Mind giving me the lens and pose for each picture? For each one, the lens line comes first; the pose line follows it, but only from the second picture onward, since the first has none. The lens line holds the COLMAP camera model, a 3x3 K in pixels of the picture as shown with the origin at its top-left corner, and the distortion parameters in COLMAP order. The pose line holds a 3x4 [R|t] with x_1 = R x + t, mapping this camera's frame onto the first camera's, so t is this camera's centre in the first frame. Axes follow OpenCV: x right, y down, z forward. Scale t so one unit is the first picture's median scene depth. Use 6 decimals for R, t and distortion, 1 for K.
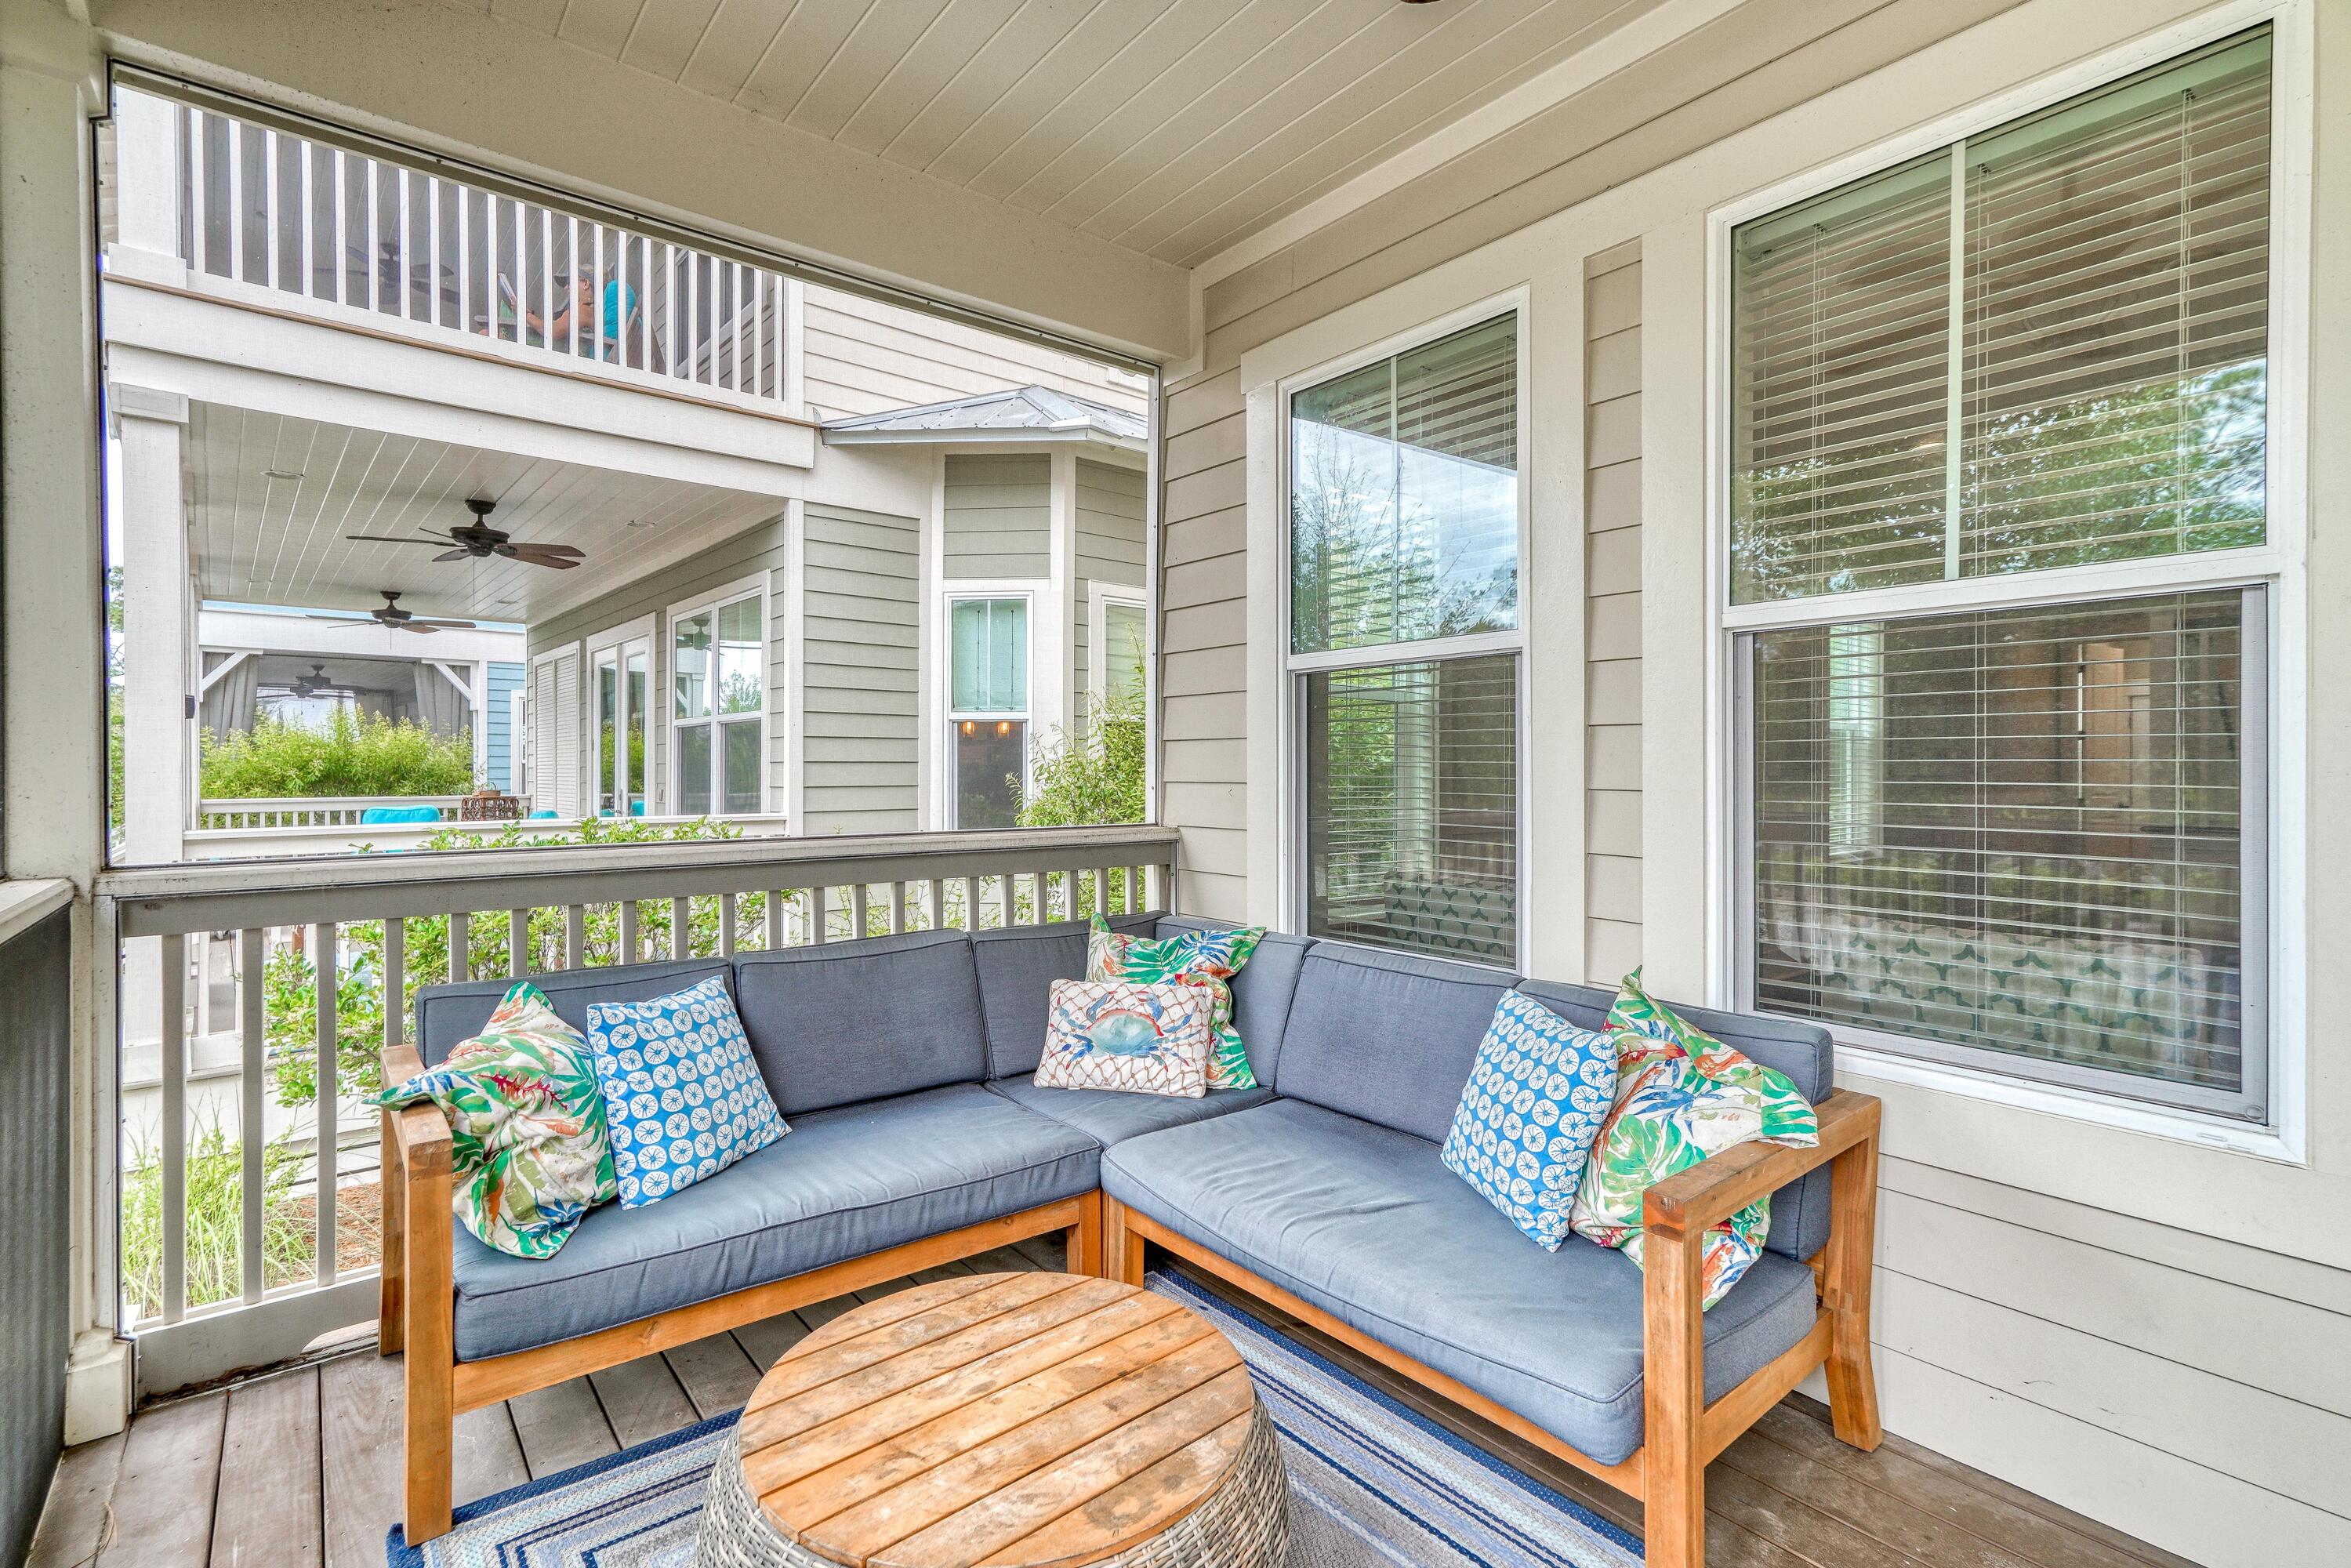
lens RADIAL K [[1085.3, 0, 1164.0], [0, 1085.3, 764.4], [0, 0, 1]] dist [-0.024140, 0.024305]
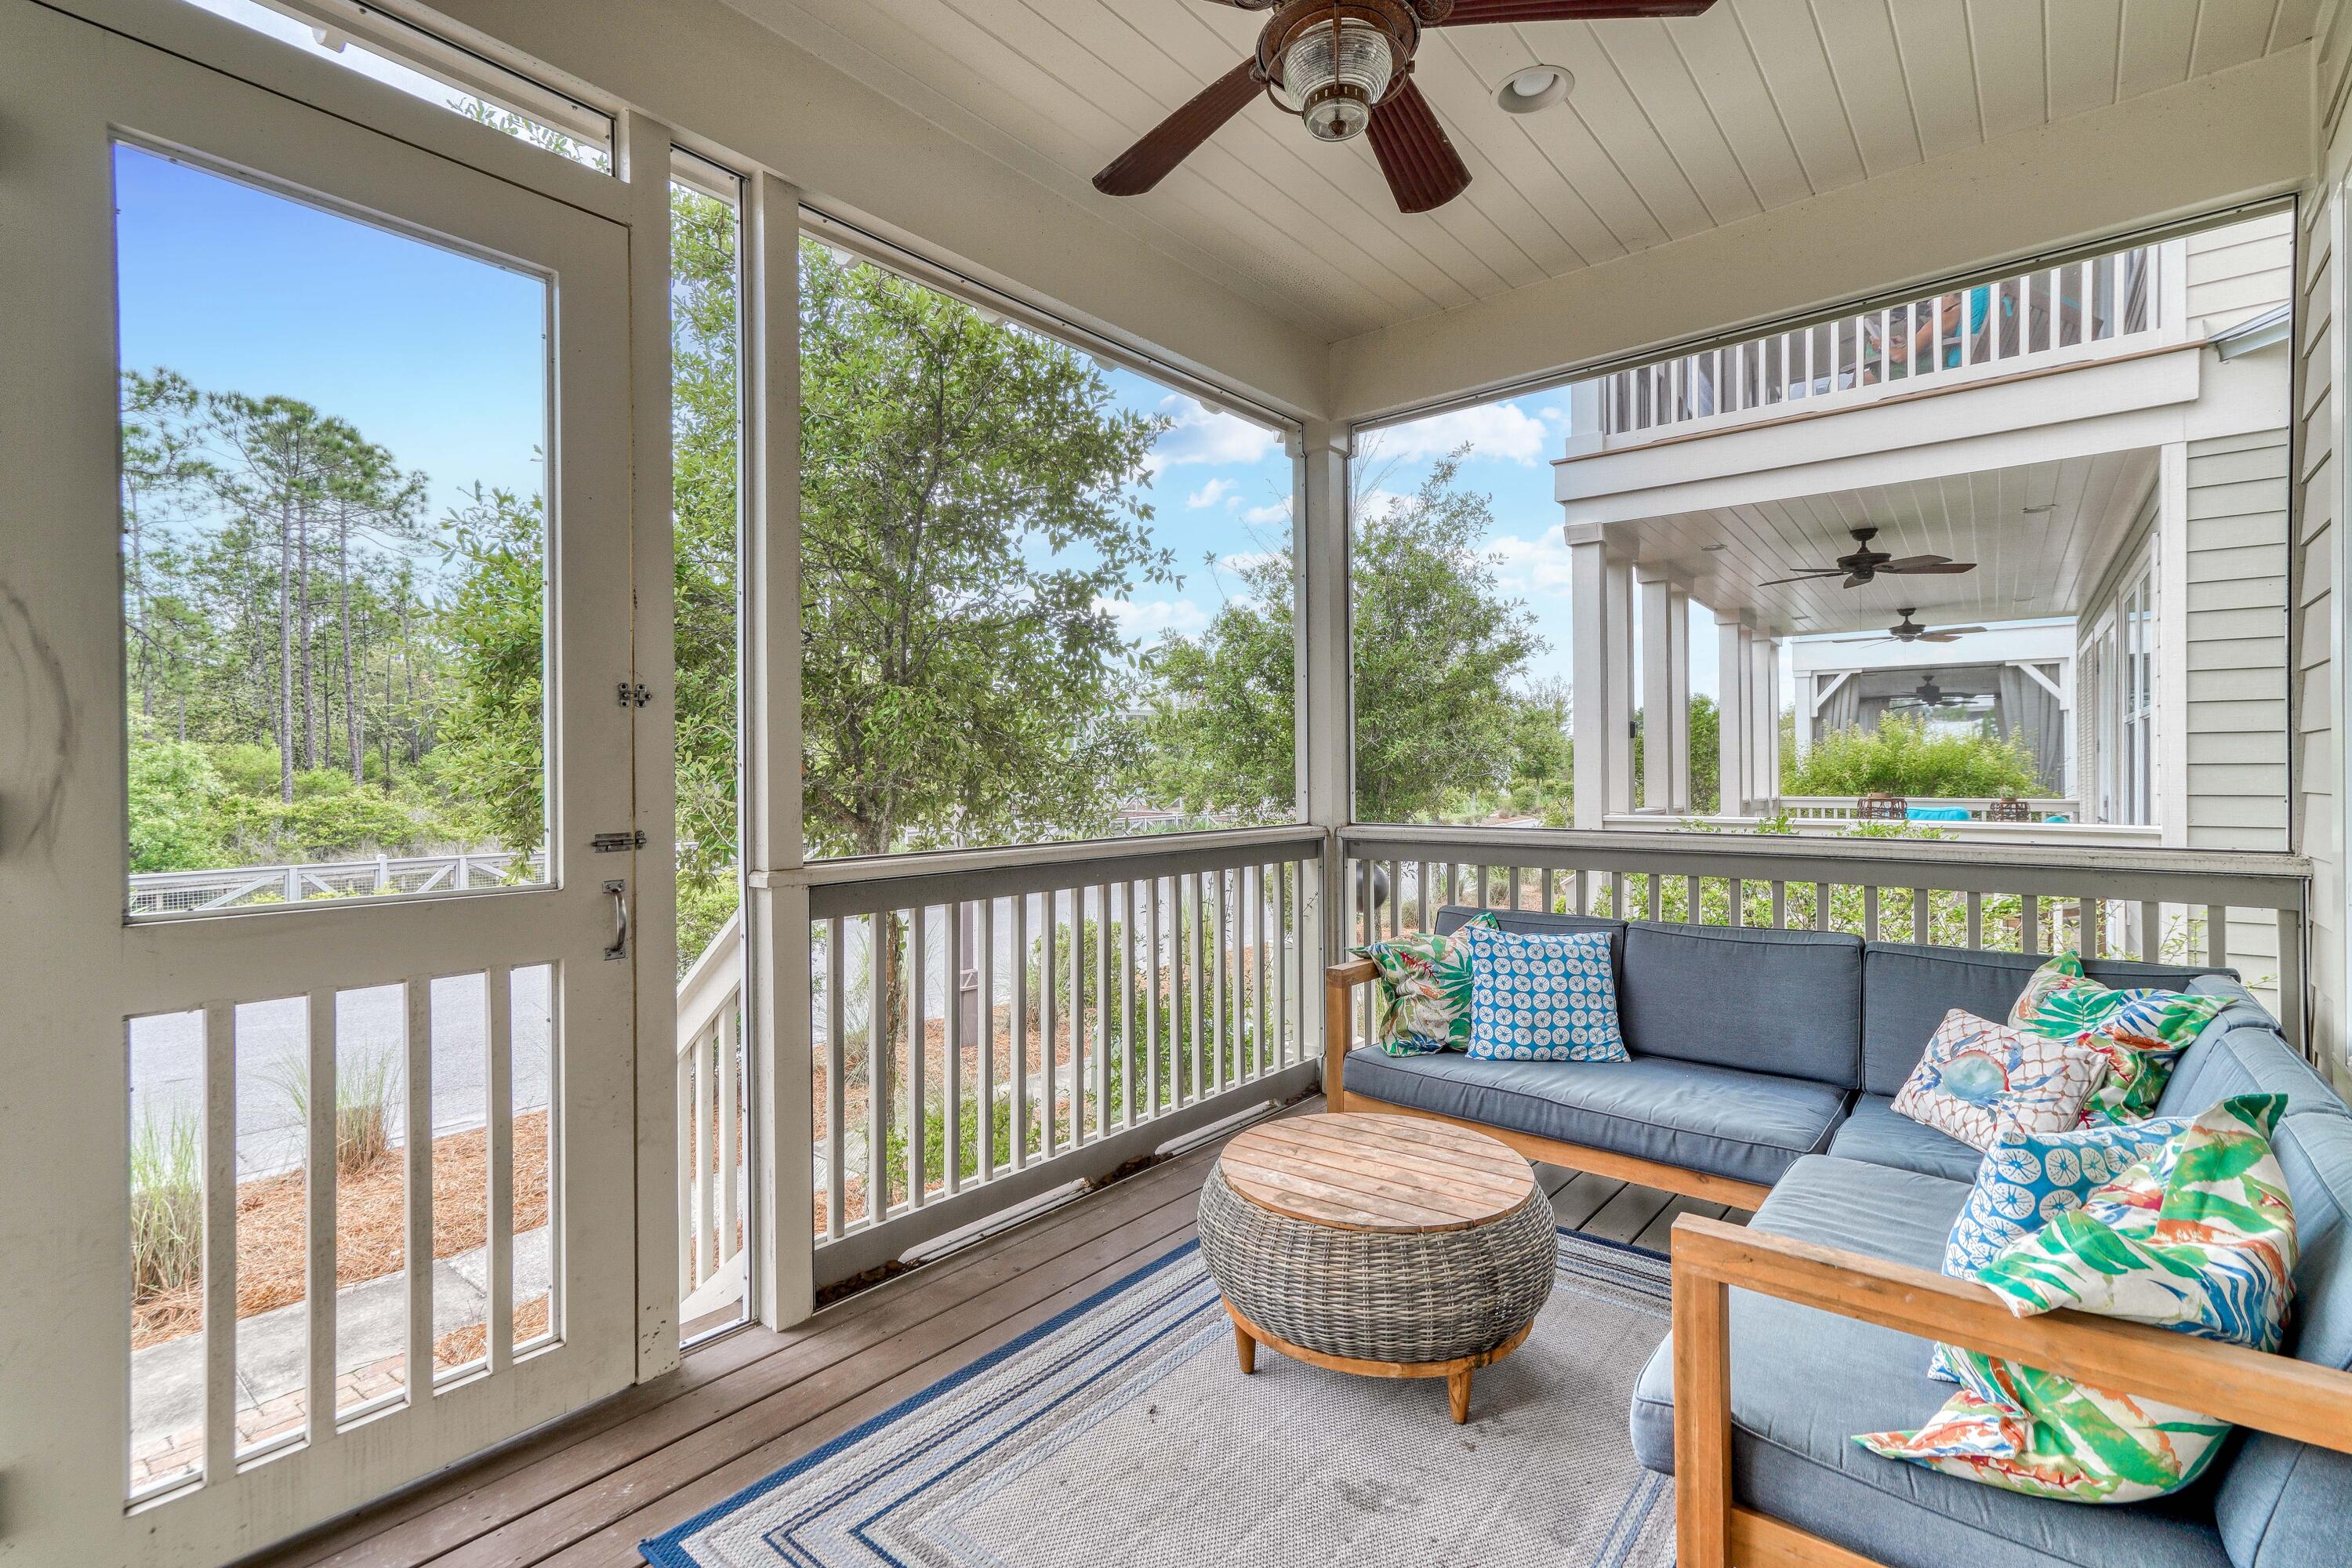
lens RADIAL K [[1085.7, 0, 1164.5], [0, 1085.7, 764.4], [0, 0, 1]] dist [-0.024140, 0.024305]
pose [[0.202196, -0.007950, -0.979313, 0.664062], [0.005899, 0.999959, -0.006900, -0.002174], [0.979327, -0.004382, 0.202235, 0.180178]]
